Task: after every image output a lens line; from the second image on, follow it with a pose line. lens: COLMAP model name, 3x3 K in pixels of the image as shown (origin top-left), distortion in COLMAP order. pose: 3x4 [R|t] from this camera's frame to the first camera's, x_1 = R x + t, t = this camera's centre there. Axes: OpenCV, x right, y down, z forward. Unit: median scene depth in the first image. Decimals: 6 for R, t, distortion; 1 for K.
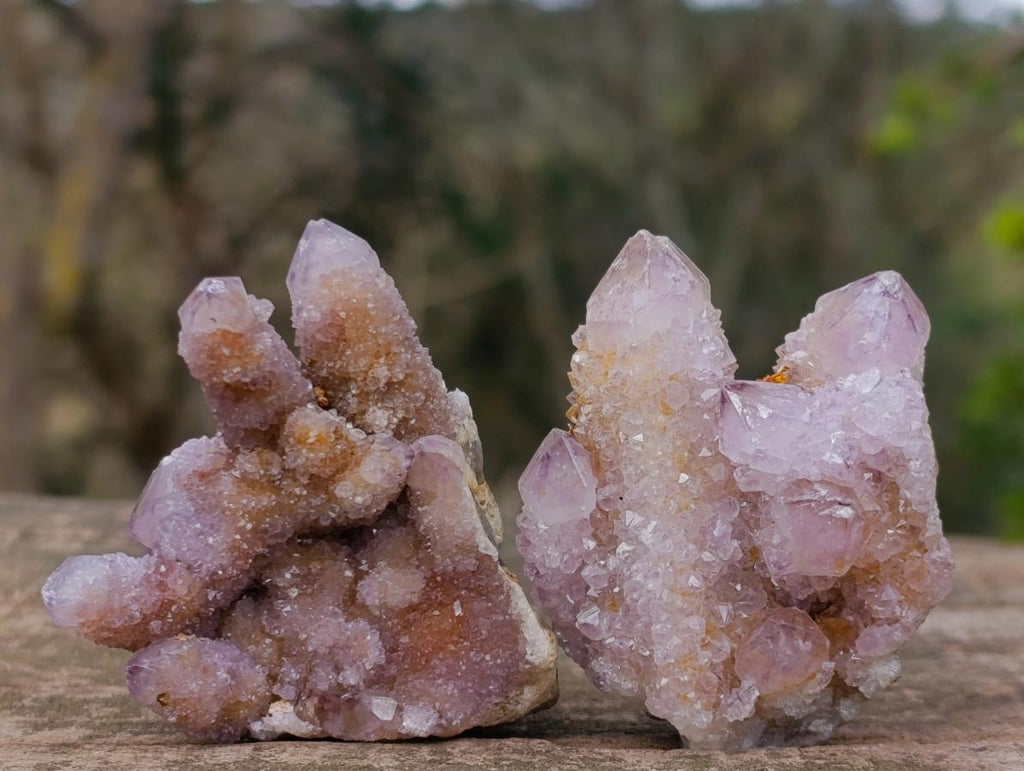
lens RADIAL K [[3087.8, 0, 512.0], [0, 3087.8, 385.5], [0, 0, 1]] dist [0.259429, -1.879346]
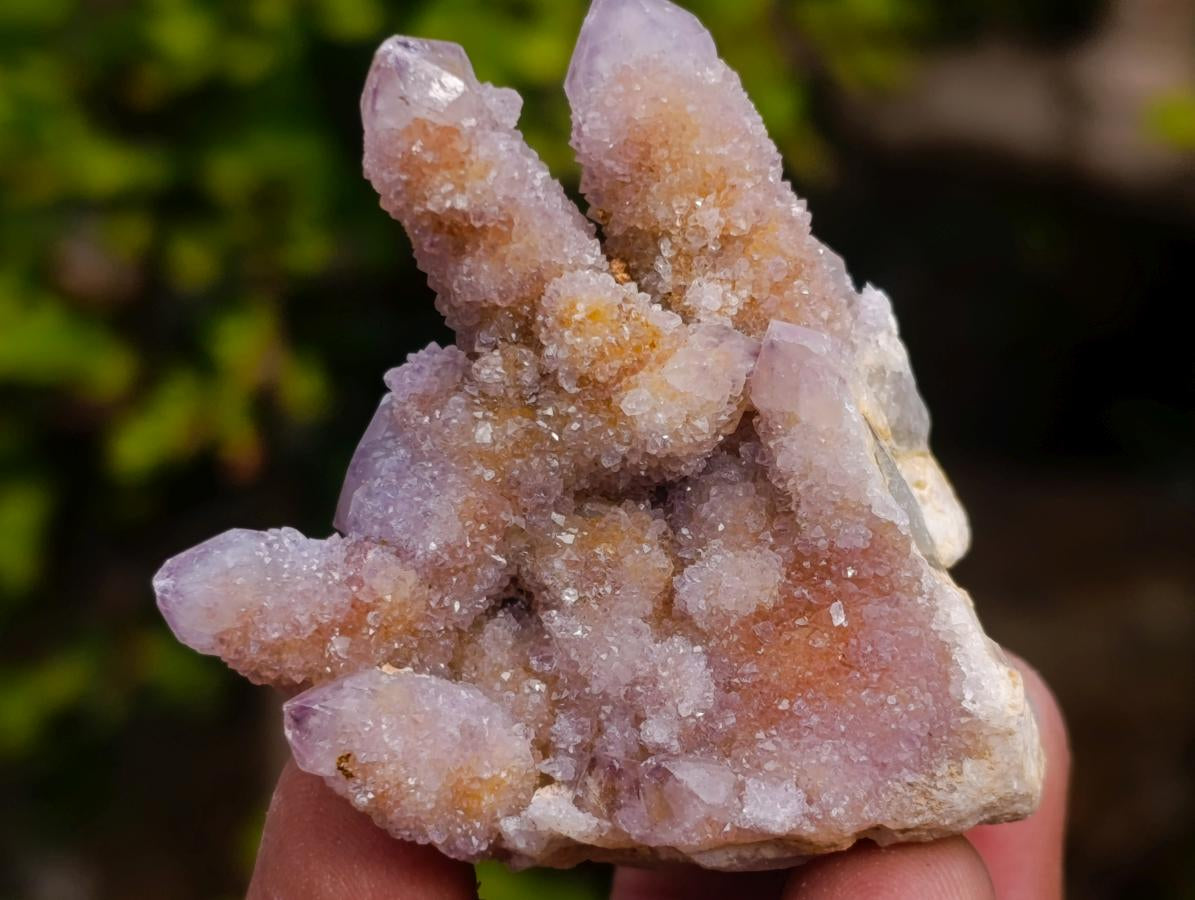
lens RADIAL K [[3603.5, 0, 597.5], [0, 3603.5, 450.0], [0, 0, 1]] dist [0.259429, -1.879346]
pose [[0.968054, -0.027670, -0.249209, 0.108526], [-0.016146, 0.984951, -0.172080, 0.159283], [0.250220, 0.170607, 0.953039, 0.337502]]
